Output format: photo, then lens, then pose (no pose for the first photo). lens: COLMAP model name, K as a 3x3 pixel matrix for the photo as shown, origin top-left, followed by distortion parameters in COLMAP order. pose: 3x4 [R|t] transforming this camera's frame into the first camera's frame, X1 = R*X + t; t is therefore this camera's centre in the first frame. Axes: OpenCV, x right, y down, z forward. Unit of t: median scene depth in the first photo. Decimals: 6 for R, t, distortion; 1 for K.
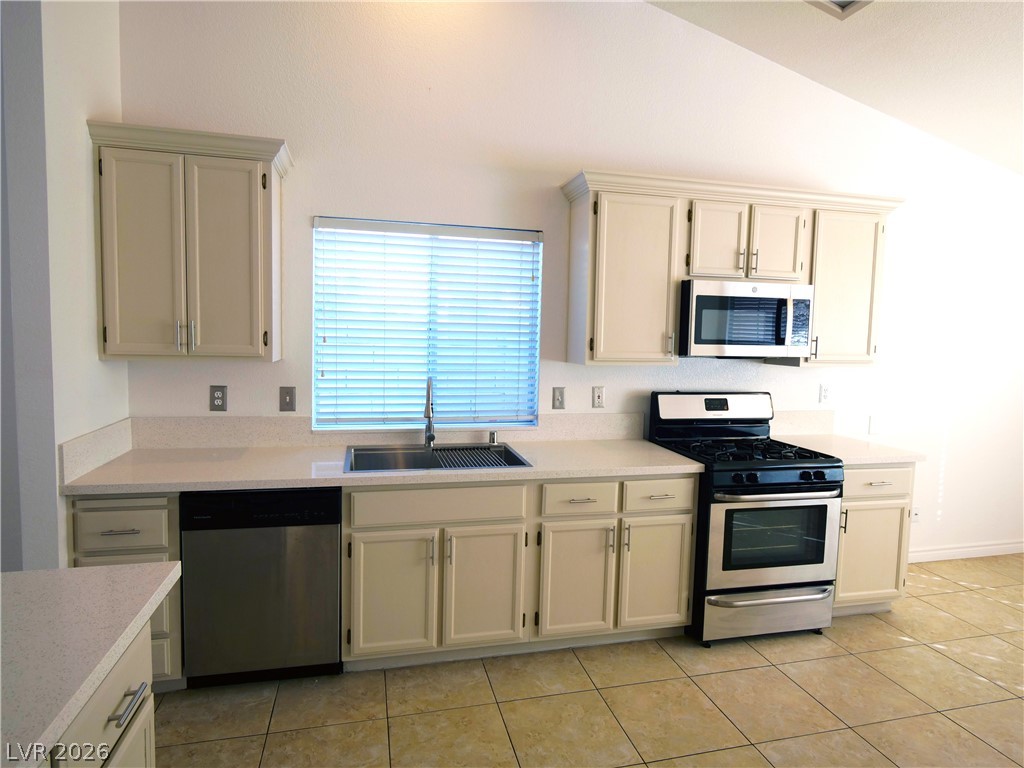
lens RADIAL K [[581.7, 0, 509.1], [0, 581.7, 377.0], [0, 0, 1]] dist [0.001187, -0.000222]
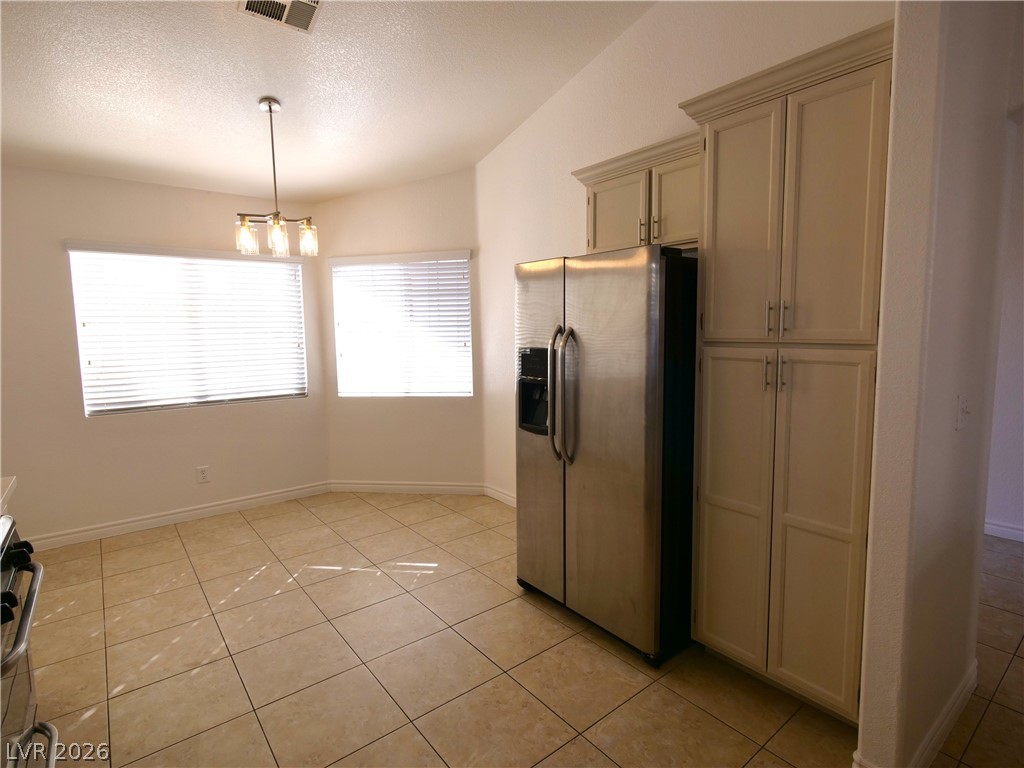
lens RADIAL K [[525.3, 0, 514.2], [0, 525.3, 380.7], [0, 0, 1]] dist [0.003562, -0.001289]
pose [[-0.414148, -0.110776, 0.903443, -0.119081], [0.074929, 0.985048, 0.155131, -0.040755], [-0.907120, 0.131942, -0.399655, 0.730131]]
